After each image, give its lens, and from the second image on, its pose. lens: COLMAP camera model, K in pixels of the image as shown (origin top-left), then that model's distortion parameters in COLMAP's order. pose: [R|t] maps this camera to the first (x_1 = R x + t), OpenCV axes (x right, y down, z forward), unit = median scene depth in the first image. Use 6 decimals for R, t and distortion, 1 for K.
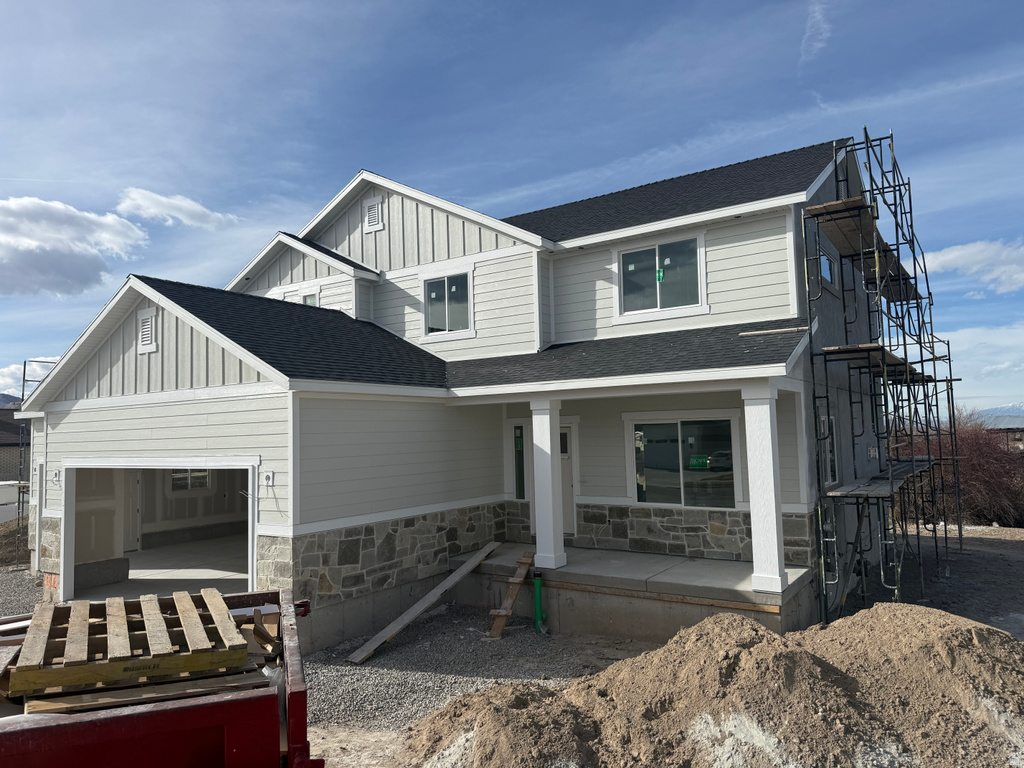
lens RADIAL K [[704.1, 0, 525.0], [0, 704.1, 381.2], [0, 0, 1]] dist [0.106112, -0.180214]
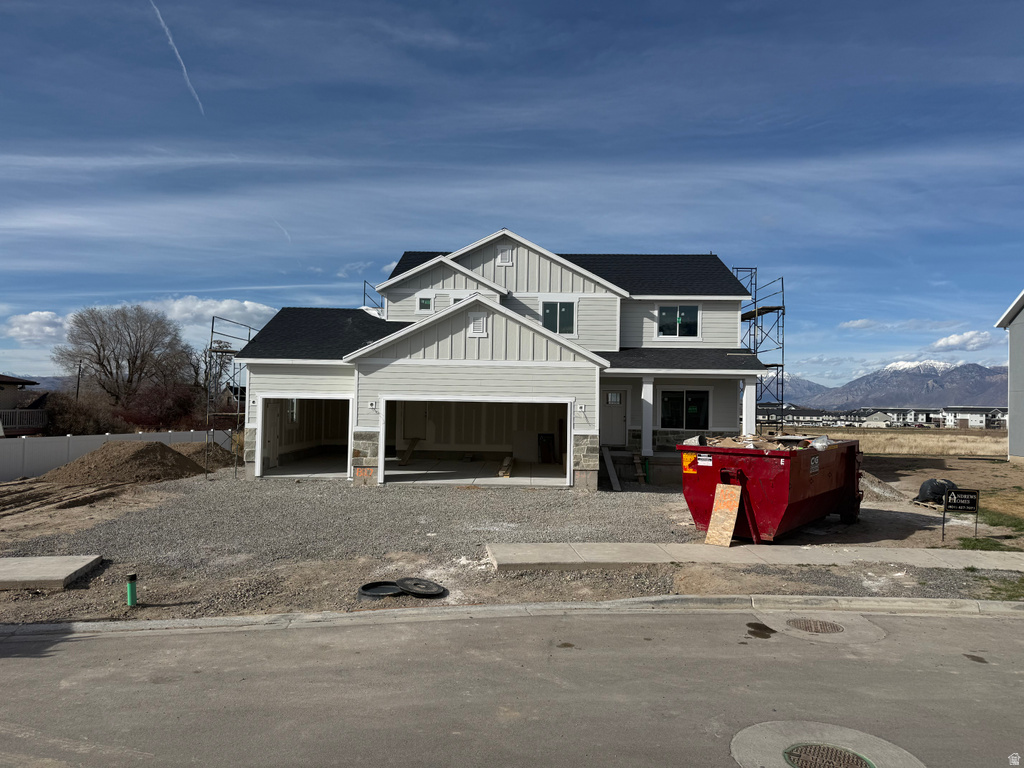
lens RADIAL K [[704.1, 0, 525.0], [0, 704.1, 381.2], [0, 0, 1]] dist [0.106112, -0.180214]
pose [[0.838213, 0.055635, 0.542498, -1.333084], [-0.079301, 0.996644, 0.020319, 0.023752], [-0.539546, -0.060052, 0.839812, -0.528647]]
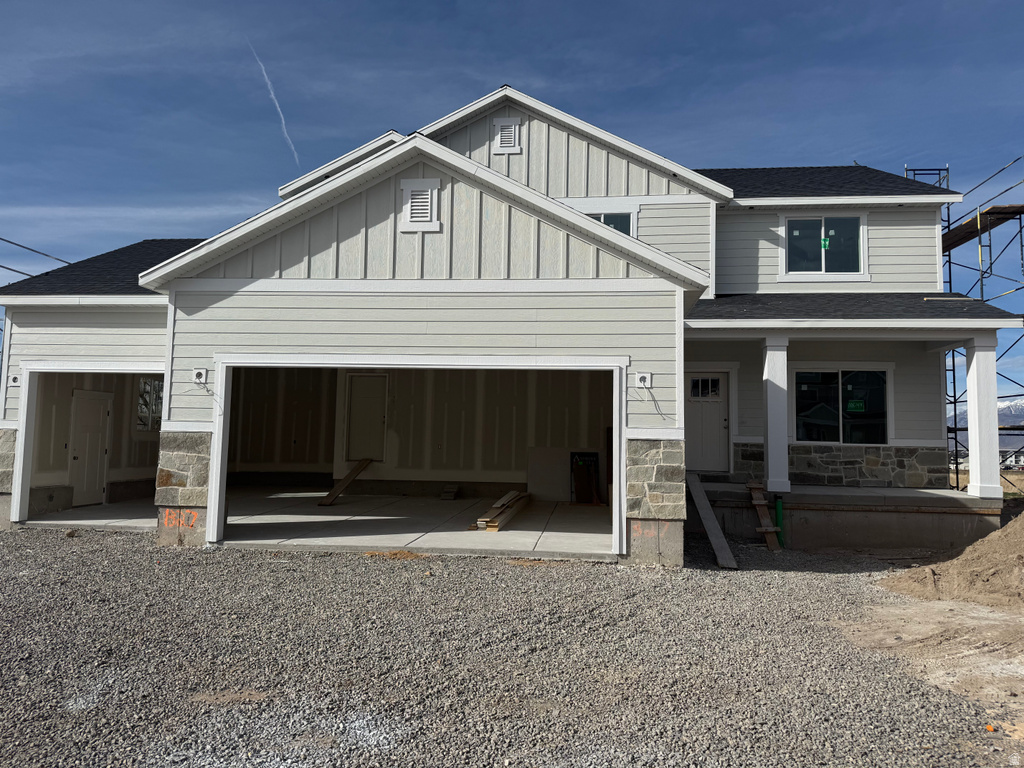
lens RADIAL K [[704.1, 0, 525.0], [0, 704.1, 381.2], [0, 0, 1]] dist [0.106112, -0.180214]
pose [[0.885080, 0.081466, 0.458254, -0.760804], [-0.076131, 0.996642, -0.030138, 0.146169], [-0.459170, -0.008213, 0.888310, 0.197030]]
